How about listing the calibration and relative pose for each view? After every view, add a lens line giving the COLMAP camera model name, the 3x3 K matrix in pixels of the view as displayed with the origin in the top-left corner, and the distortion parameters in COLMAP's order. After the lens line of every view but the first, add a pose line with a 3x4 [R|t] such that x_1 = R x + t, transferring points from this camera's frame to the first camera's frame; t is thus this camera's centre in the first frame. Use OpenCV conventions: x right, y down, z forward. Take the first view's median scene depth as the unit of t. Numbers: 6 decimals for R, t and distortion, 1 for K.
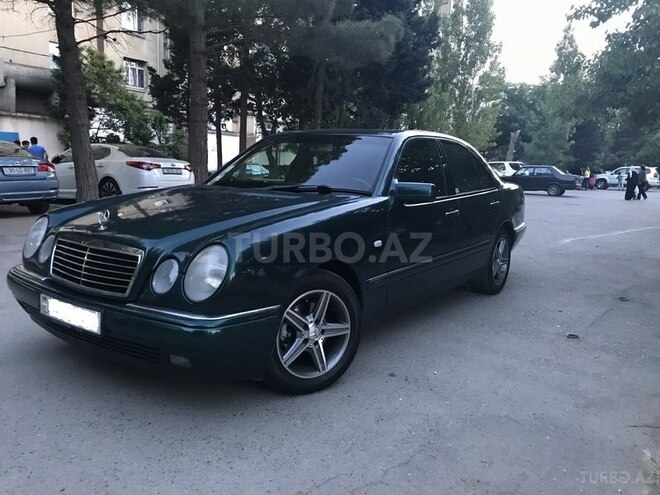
lens RADIAL K [[558.3, 0, 330.0], [0, 558.3, 247.5], [0, 0, 1]] dist [0.000063, 0.000636]
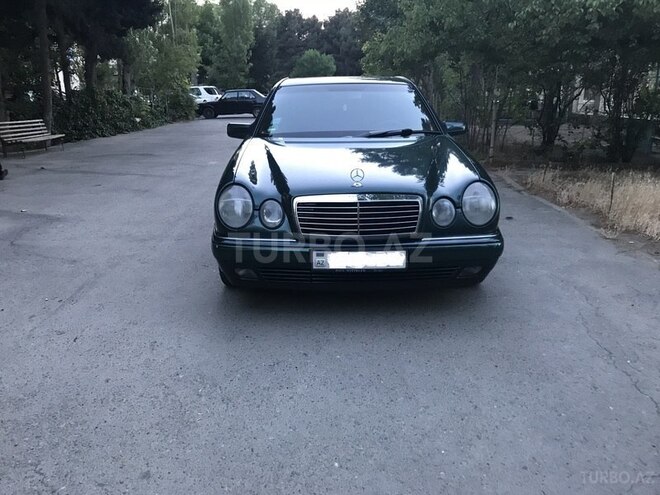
lens RADIAL K [[558.3, 0, 330.0], [0, 558.3, 247.5], [0, 0, 1]] dist [0.000063, 0.000636]
pose [[0.810873, -0.201747, 0.549348, -1.093969], [0.126586, 0.976942, 0.171930, -0.109368], [-0.571368, -0.069874, 0.817714, 0.082633]]
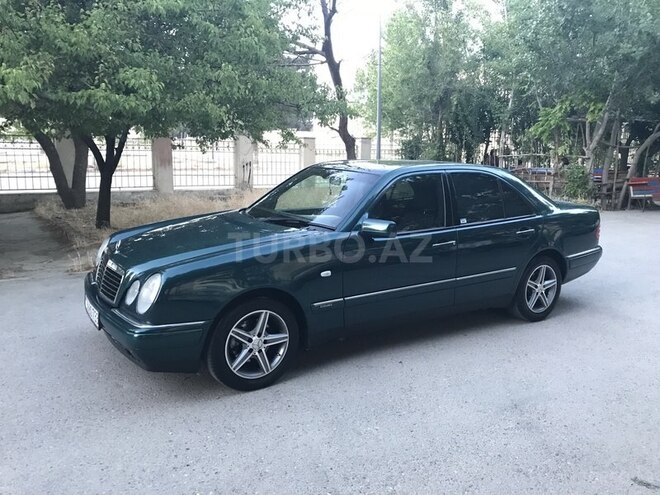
lens RADIAL K [[558.3, 0, 330.0], [0, 558.3, 247.5], [0, 0, 1]] dist [0.000063, 0.000636]
pose [[0.920787, 0.051091, -0.386705, 0.600395], [-0.041147, 0.998576, 0.033956, -0.113663], [0.387889, -0.015354, 0.921578, -0.106260]]
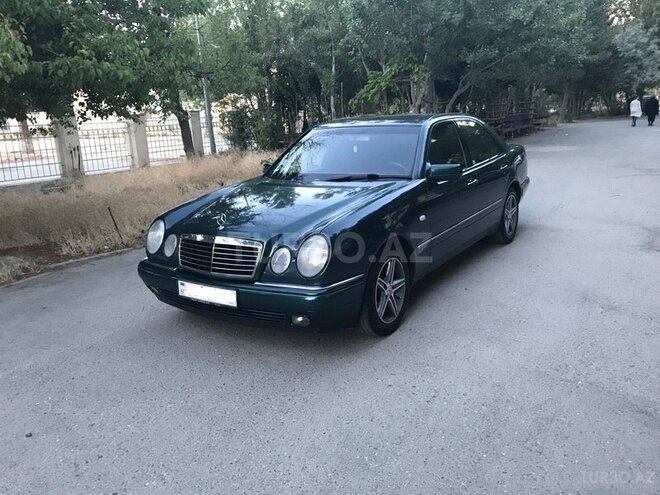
lens RADIAL K [[558.3, 0, 330.0], [0, 558.3, 247.5], [0, 0, 1]] dist [0.000063, 0.000636]
pose [[0.995637, -0.093307, -0.000556, -0.148113], [0.092994, 0.991766, 0.088050, -0.079903], [-0.007664, -0.087717, 0.996116, -0.329179]]
